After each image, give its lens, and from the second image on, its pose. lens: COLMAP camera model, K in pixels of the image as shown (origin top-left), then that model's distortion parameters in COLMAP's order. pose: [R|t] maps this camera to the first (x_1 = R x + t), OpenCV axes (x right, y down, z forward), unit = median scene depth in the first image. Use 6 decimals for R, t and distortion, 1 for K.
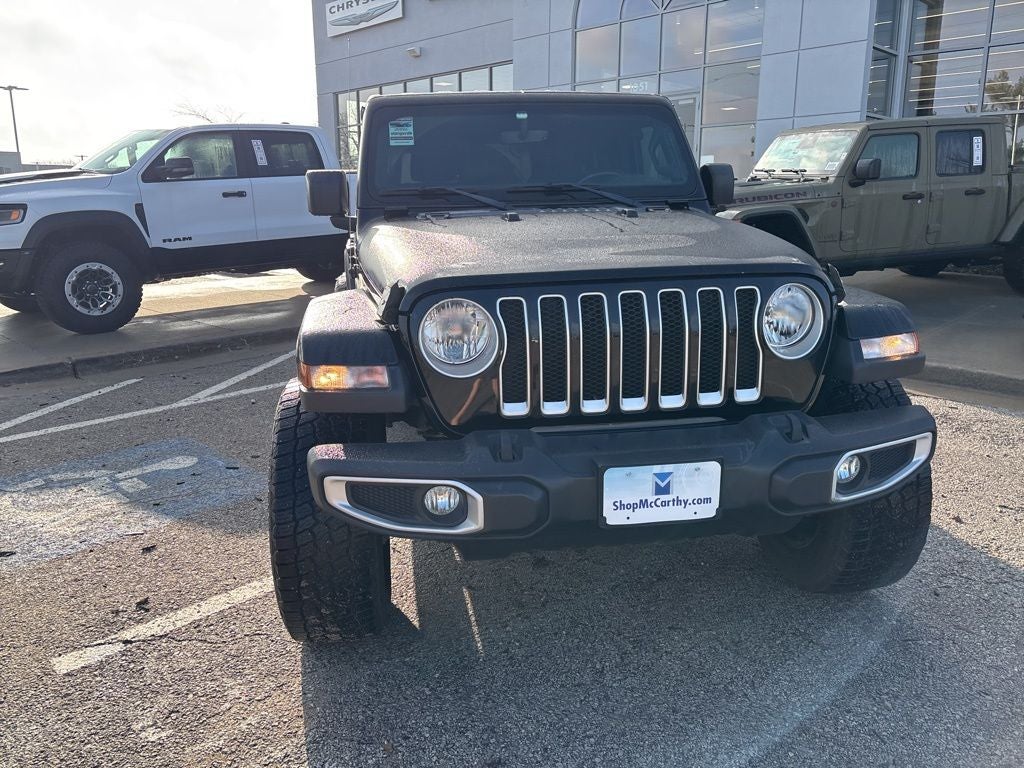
lens RADIAL K [[774.9, 0, 507.0], [0, 774.9, 376.0], [0, 0, 1]] dist [0.053488, -0.063881]
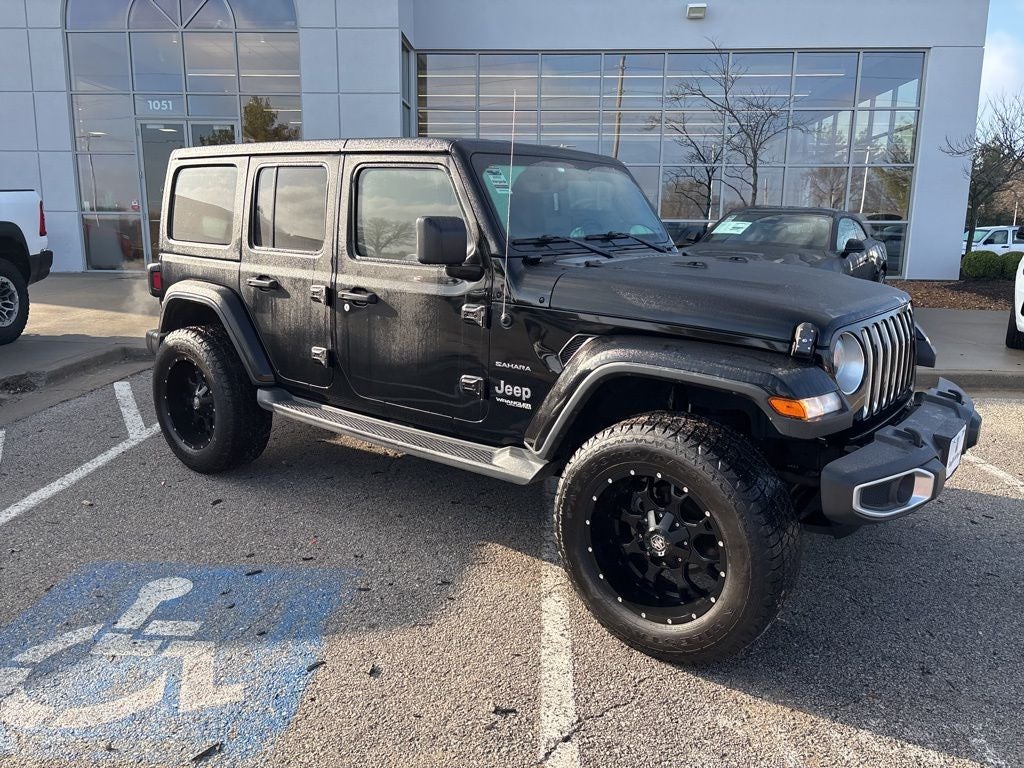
lens RADIAL K [[774.9, 0, 508.9], [0, 774.9, 381.4], [0, 0, 1]] dist [0.053488, -0.063881]
pose [[0.735797, -0.120149, 0.666458, -1.014908], [0.134628, 0.990444, 0.029922, -0.101458], [-0.663685, 0.067707, 0.744941, 0.315835]]
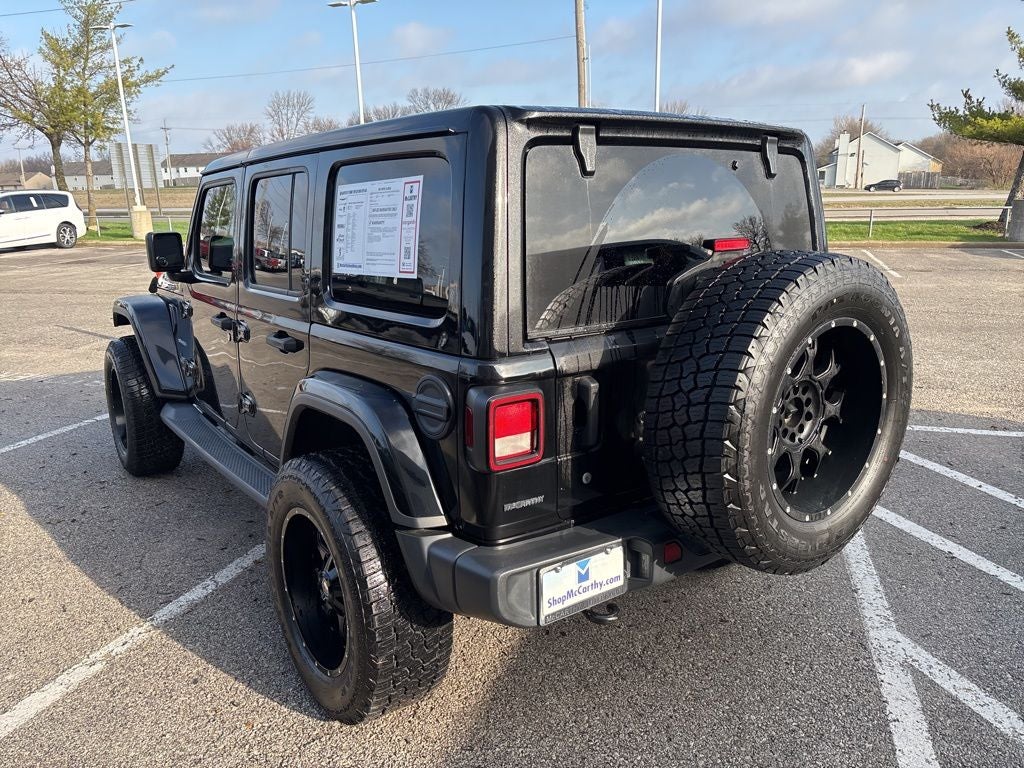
lens RADIAL K [[774.9, 0, 508.1], [0, 774.9, 386.6], [0, 0, 1]] dist [0.053488, -0.063881]
pose [[-0.883206, 0.137296, -0.448438, 0.477625], [-0.081852, 0.896386, 0.435651, -0.768085], [0.461787, 0.421475, -0.780456, 2.807776]]
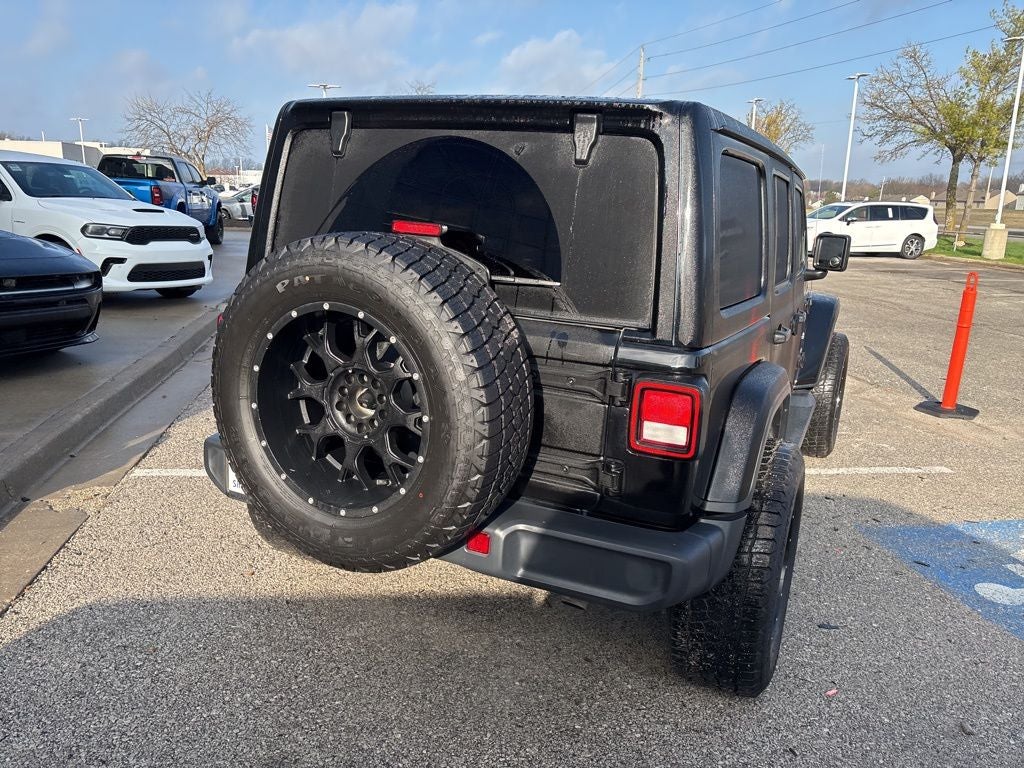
lens RADIAL K [[774.9, 0, 508.3], [0, 774.9, 380.6], [0, 0, 1]] dist [0.053488, -0.063881]
pose [[-0.822350, -0.159474, 0.546177, -0.634229], [0.091855, 0.910118, 0.404040, -0.733823], [-0.561519, 0.382431, -0.733787, 2.799268]]
